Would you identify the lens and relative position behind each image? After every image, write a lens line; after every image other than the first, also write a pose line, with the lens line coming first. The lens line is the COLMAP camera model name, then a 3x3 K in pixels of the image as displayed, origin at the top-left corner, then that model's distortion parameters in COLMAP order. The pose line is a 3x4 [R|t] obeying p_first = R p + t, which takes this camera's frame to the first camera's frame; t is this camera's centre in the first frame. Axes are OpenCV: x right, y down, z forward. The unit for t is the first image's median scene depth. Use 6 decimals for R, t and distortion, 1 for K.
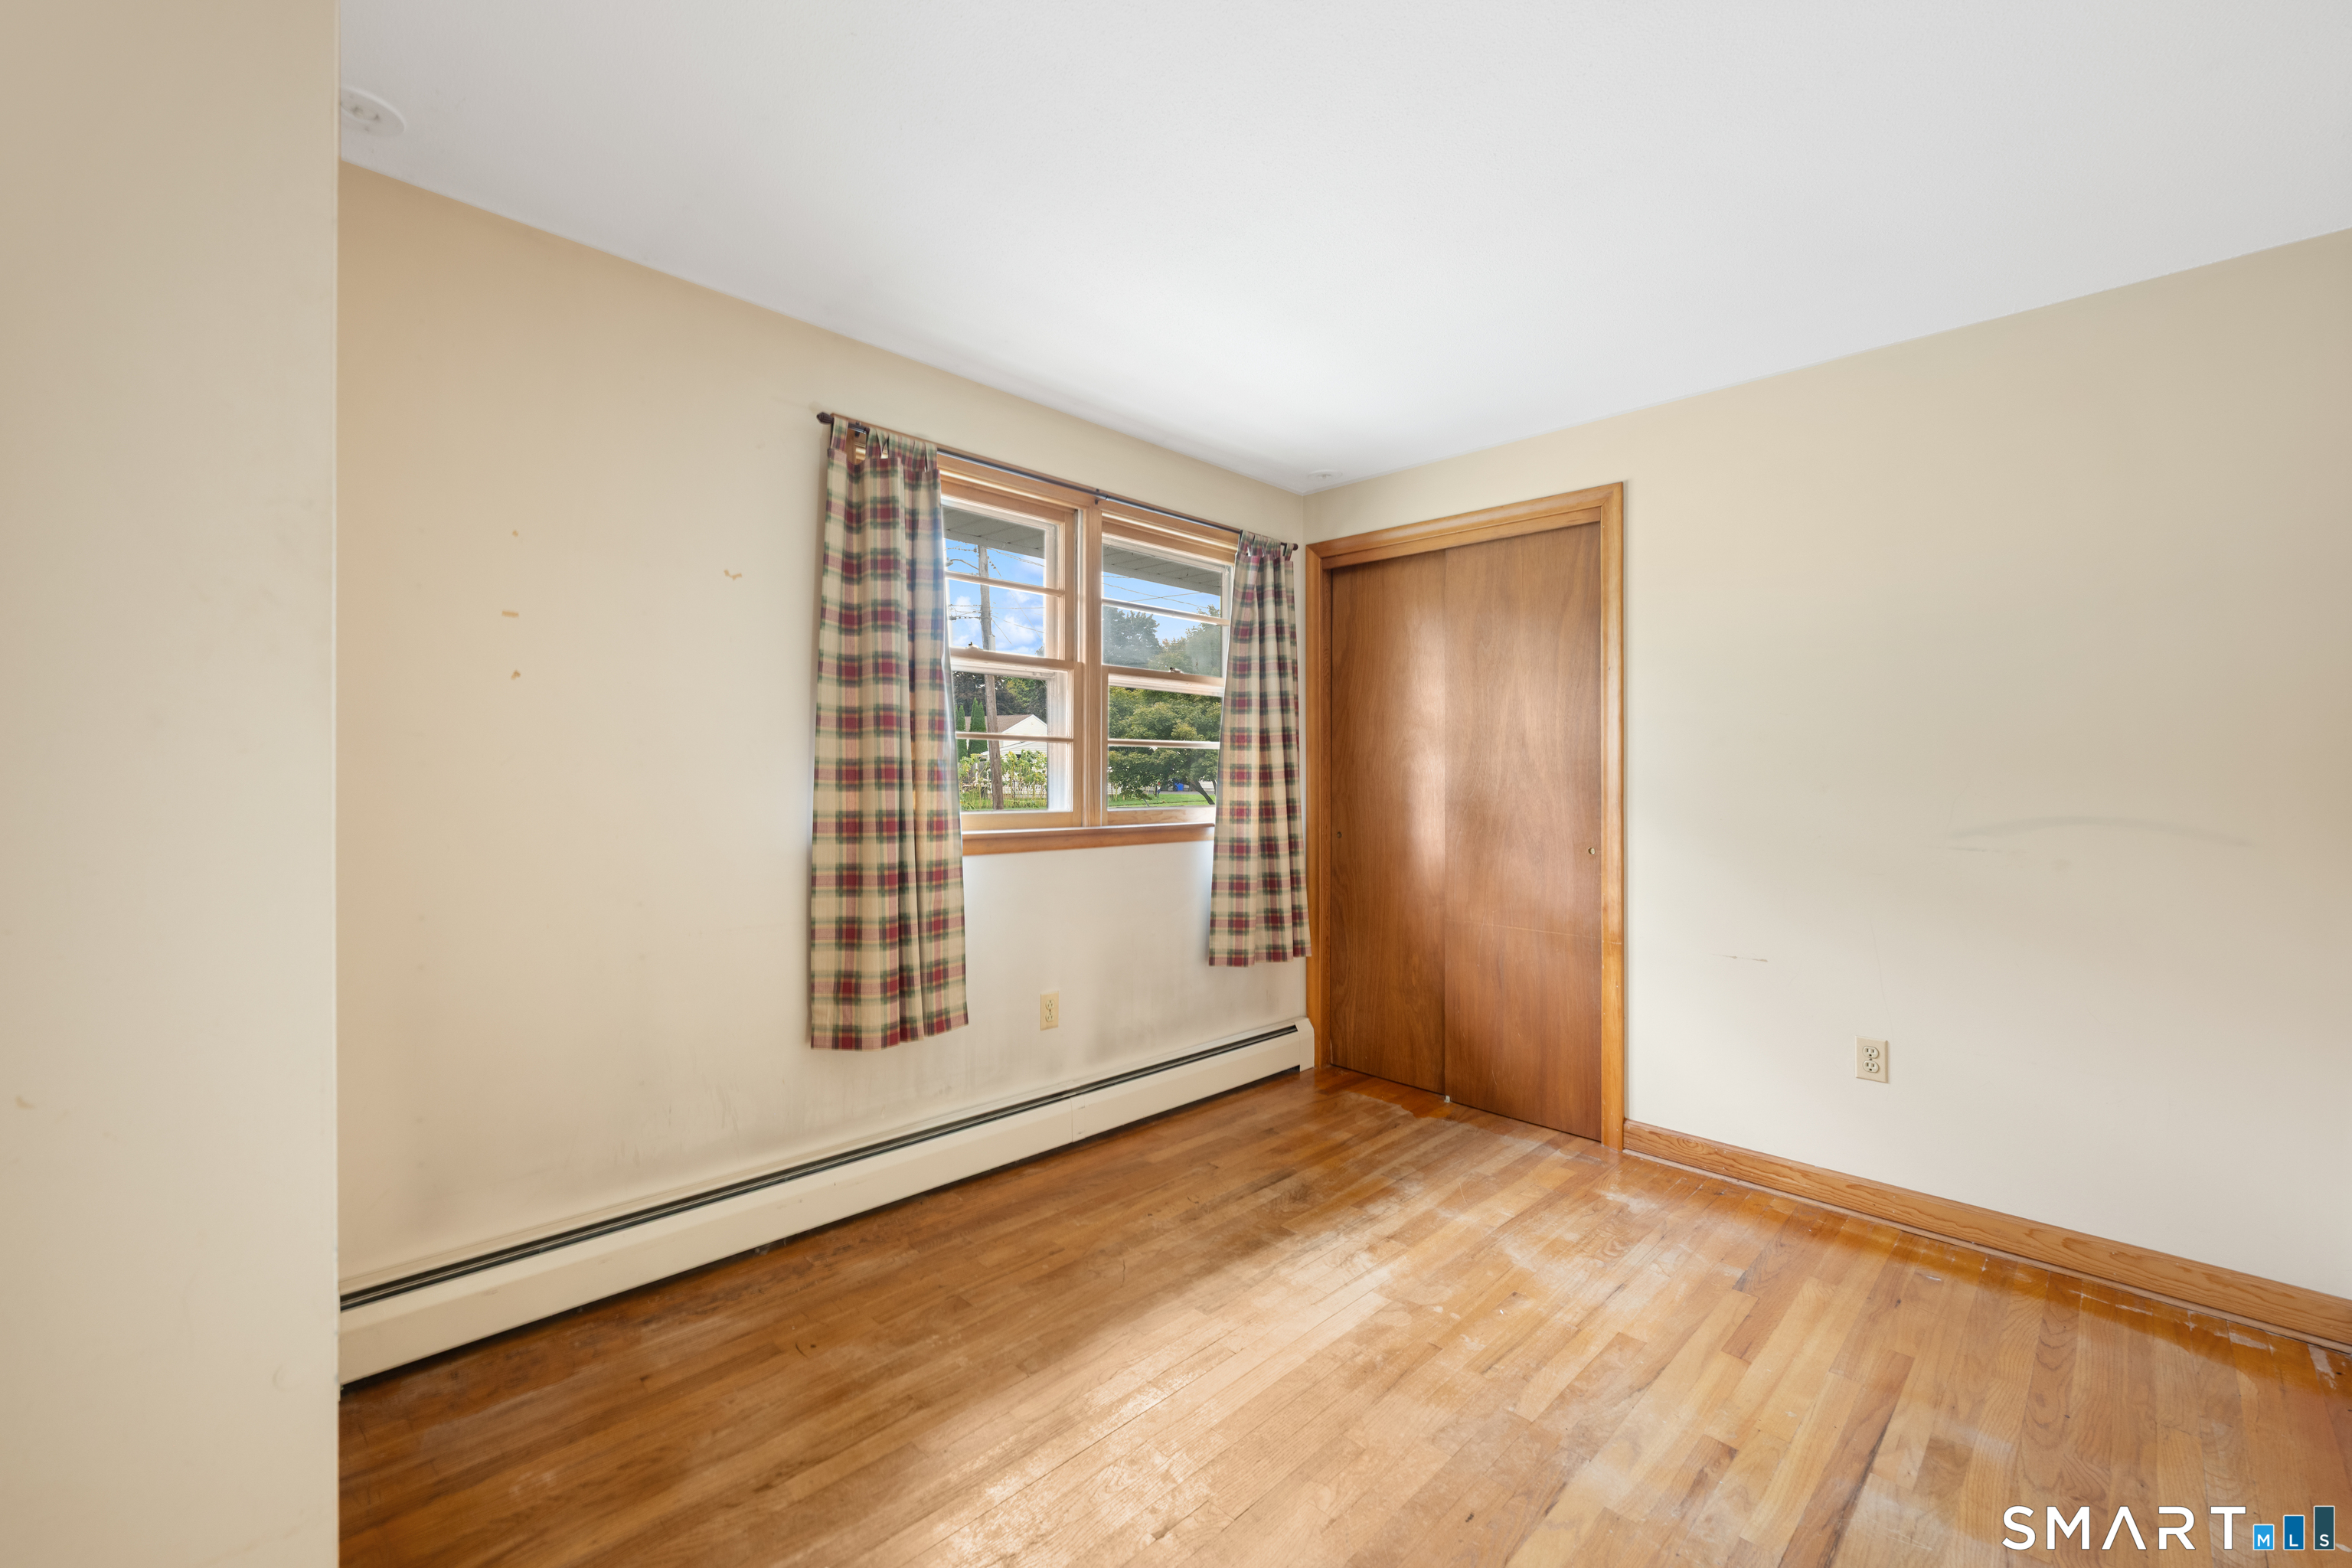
lens RADIAL K [[935.1, 0, 1171.3], [0, 935.1, 798.7], [0, 0, 1]] dist [0.002131, 0.000091]
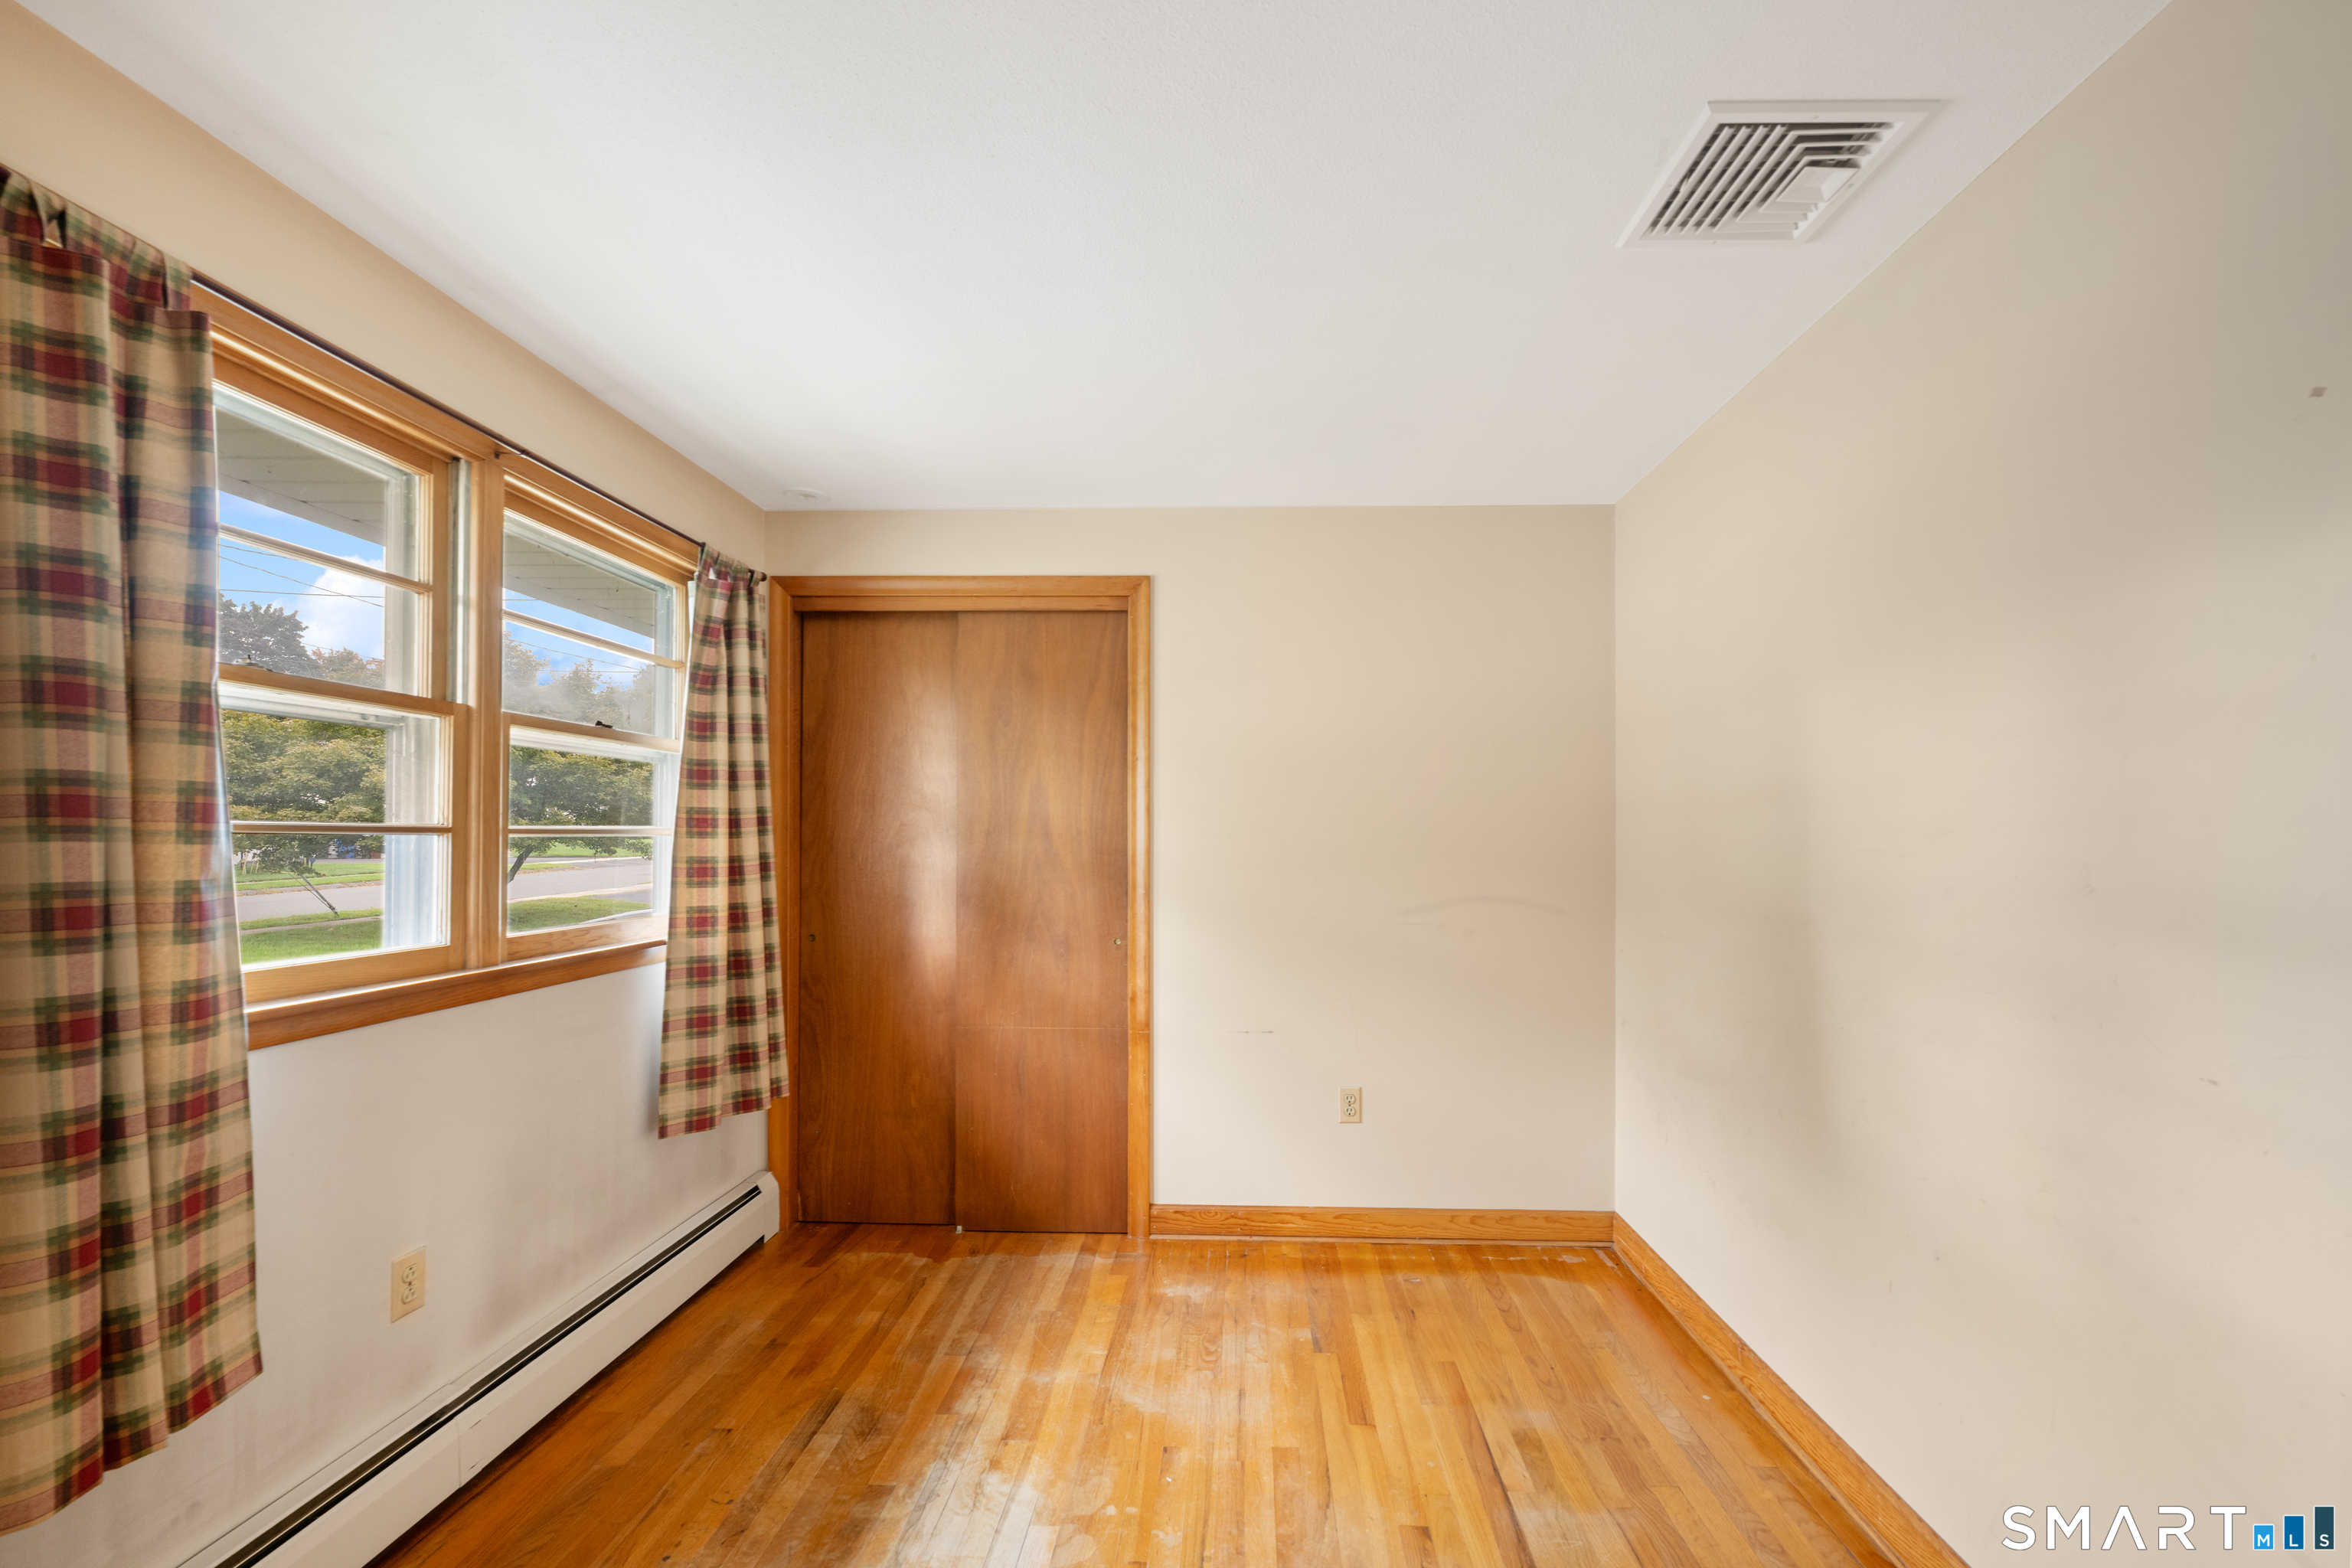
lens RADIAL K [[942.7, 0, 1201.0], [0, 942.7, 841.8], [0, 0, 1]] dist [-0.000845, -0.000410]
pose [[0.733631, -0.008660, 0.679492, -0.165481], [0.020140, 0.999757, -0.009003, -0.039517], [-0.679249, 0.020290, 0.733627, 0.212582]]
